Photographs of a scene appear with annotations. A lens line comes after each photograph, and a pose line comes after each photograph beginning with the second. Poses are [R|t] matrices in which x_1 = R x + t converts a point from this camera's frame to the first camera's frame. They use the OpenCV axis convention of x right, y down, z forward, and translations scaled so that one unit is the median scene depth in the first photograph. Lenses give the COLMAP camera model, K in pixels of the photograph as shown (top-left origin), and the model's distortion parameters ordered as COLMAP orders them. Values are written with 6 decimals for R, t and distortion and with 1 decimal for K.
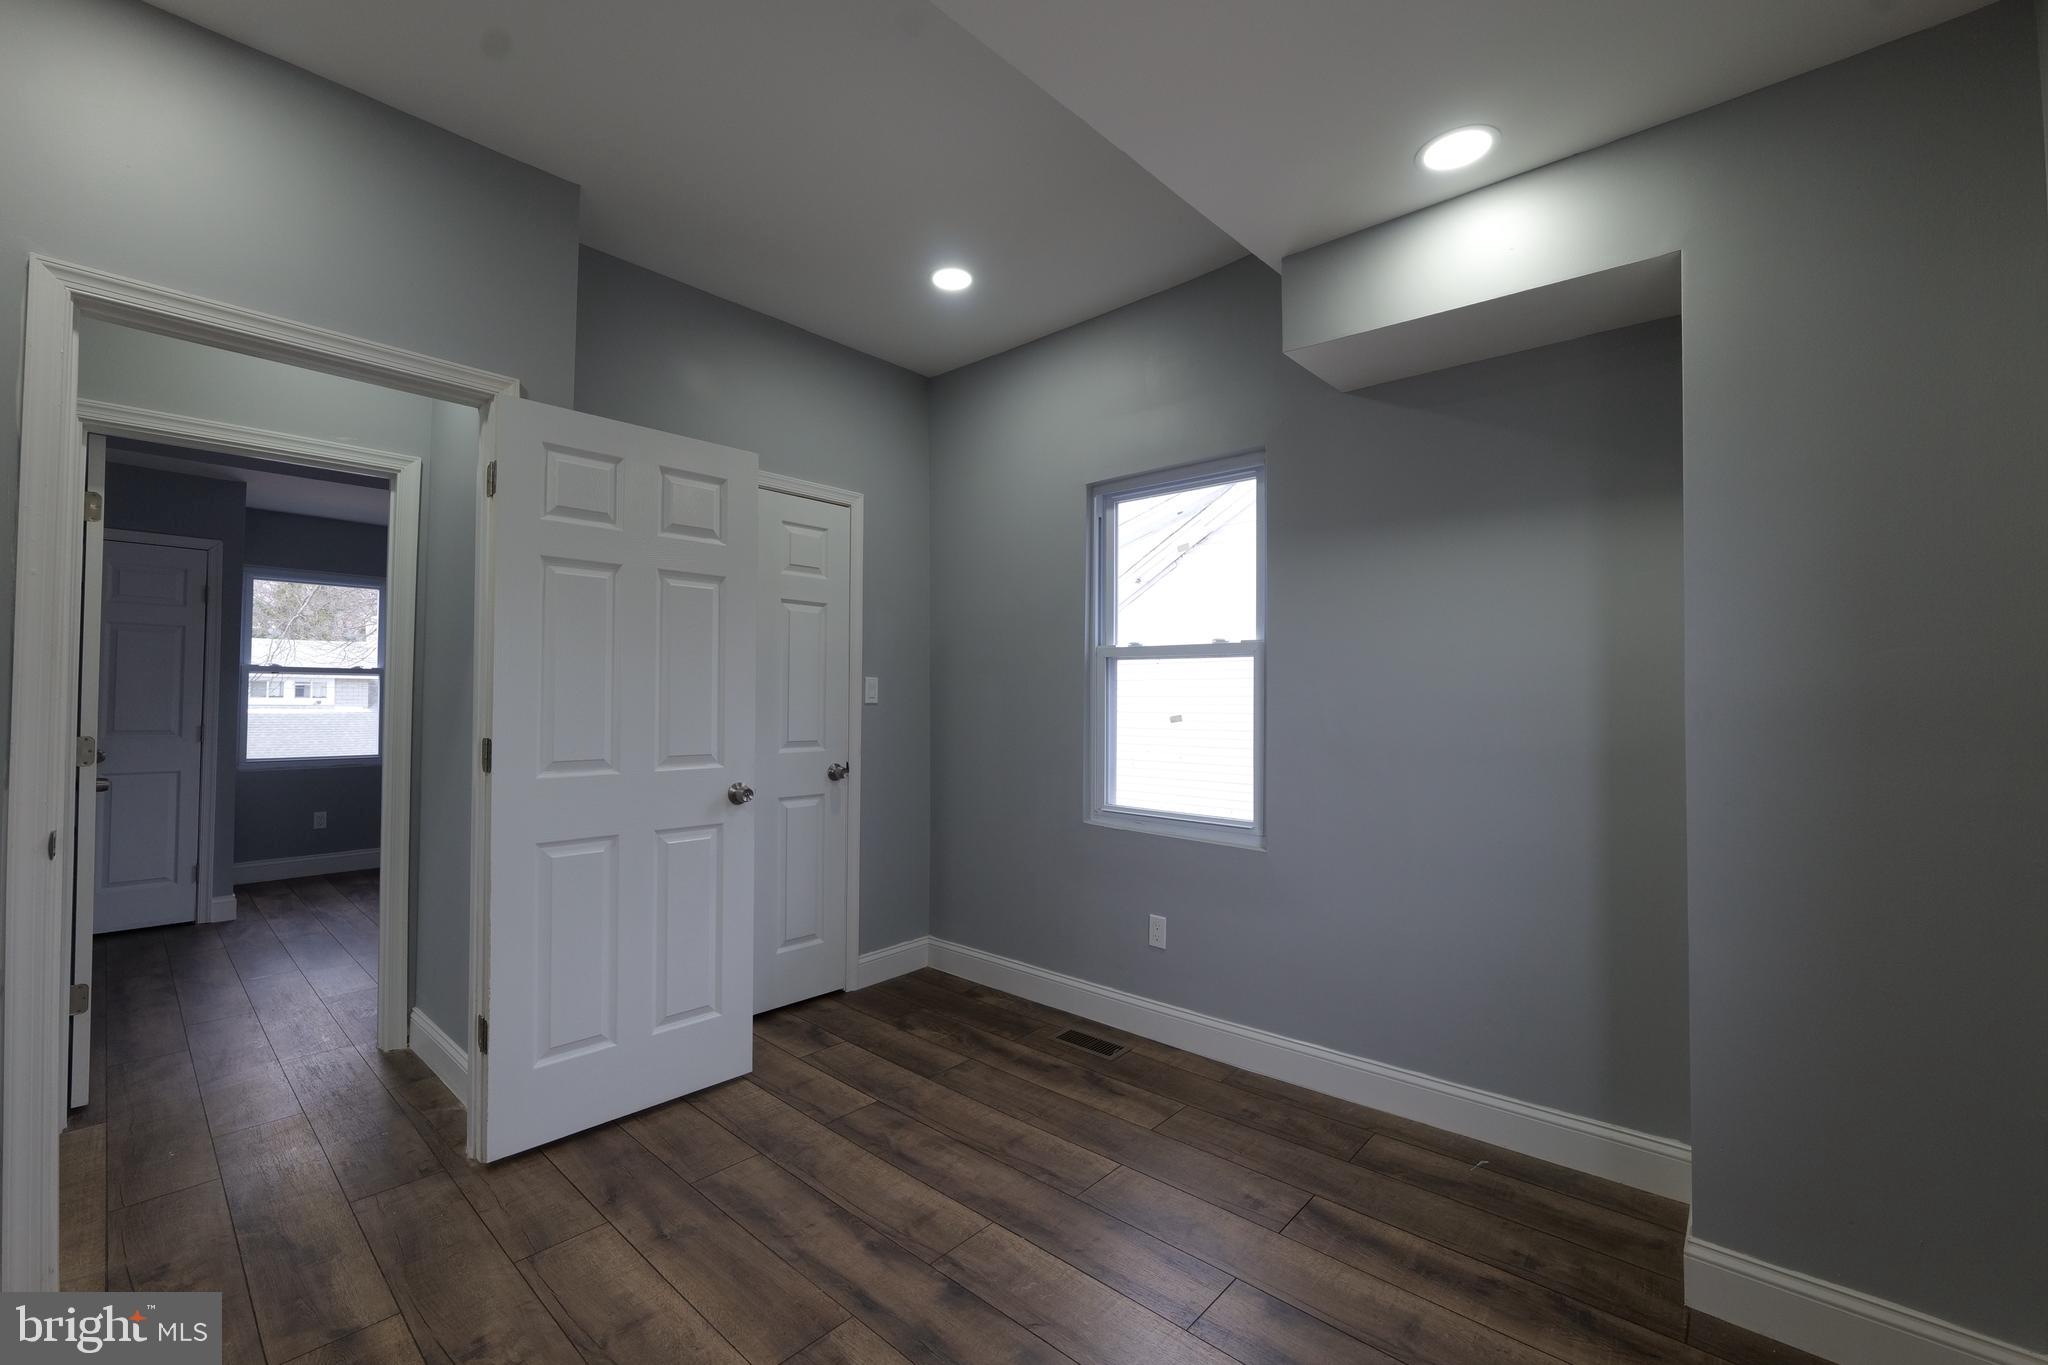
lens RADIAL K [[835.4, 0, 1015.1], [0, 835.4, 682.4], [0, 0, 1]] dist [-0.012365, 0.000824]
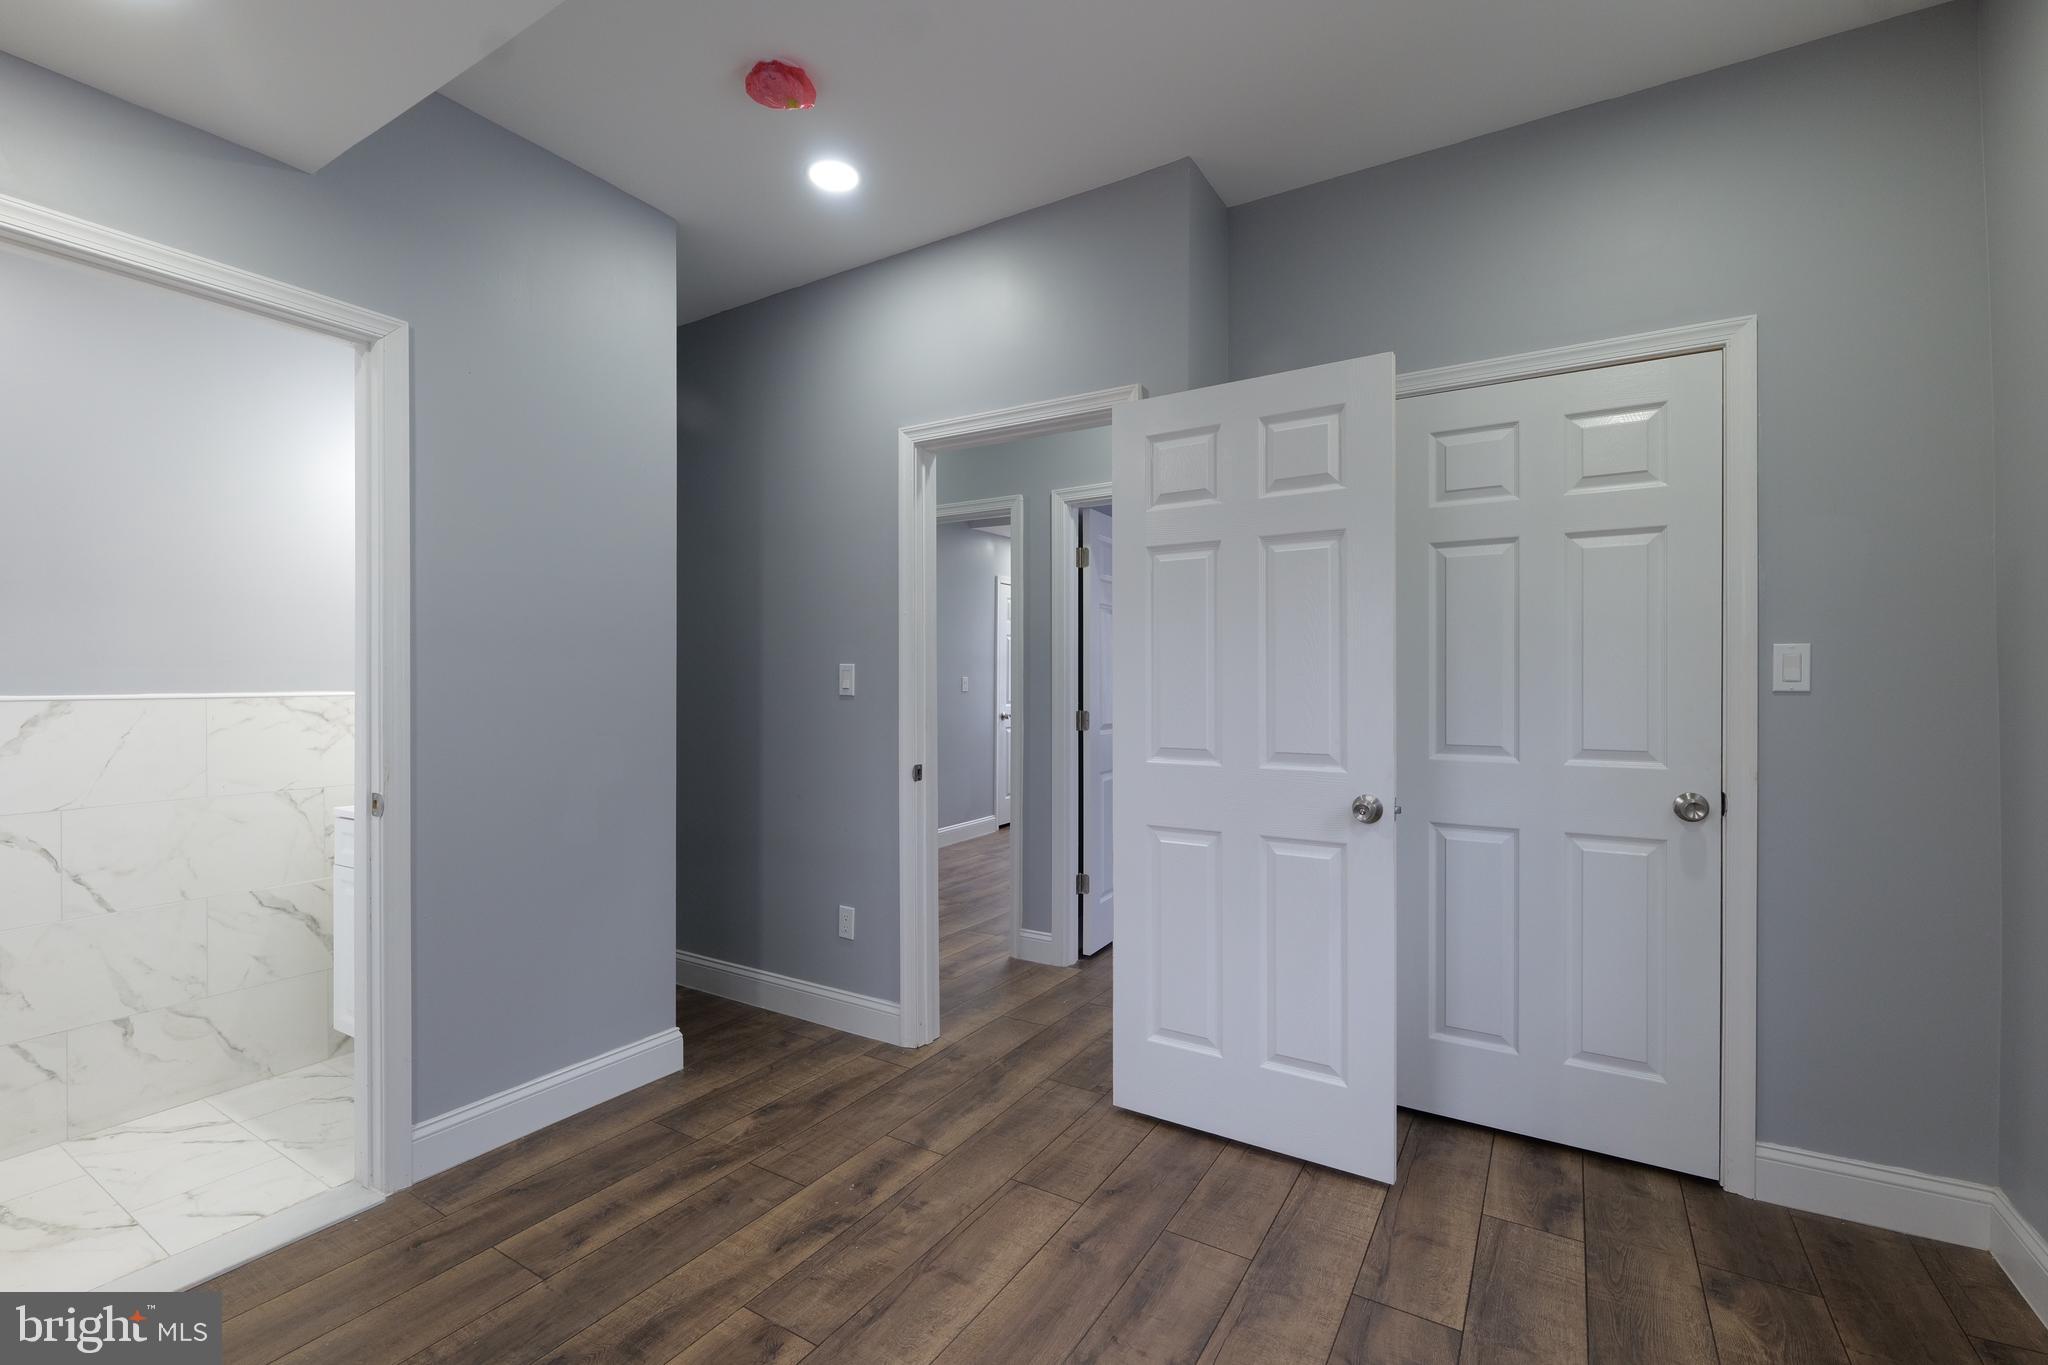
lens RADIAL K [[888.3, 0, 1024.0], [0, 888.3, 682.5], [0, 0, 1]] dist [-0.000341, 0.000048]
pose [[0.183830, -0.003925, -0.982950, 0.427464], [0.023852, 0.999715, 0.000468, 0.009918], [0.982669, -0.023532, 0.183871, 0.566103]]
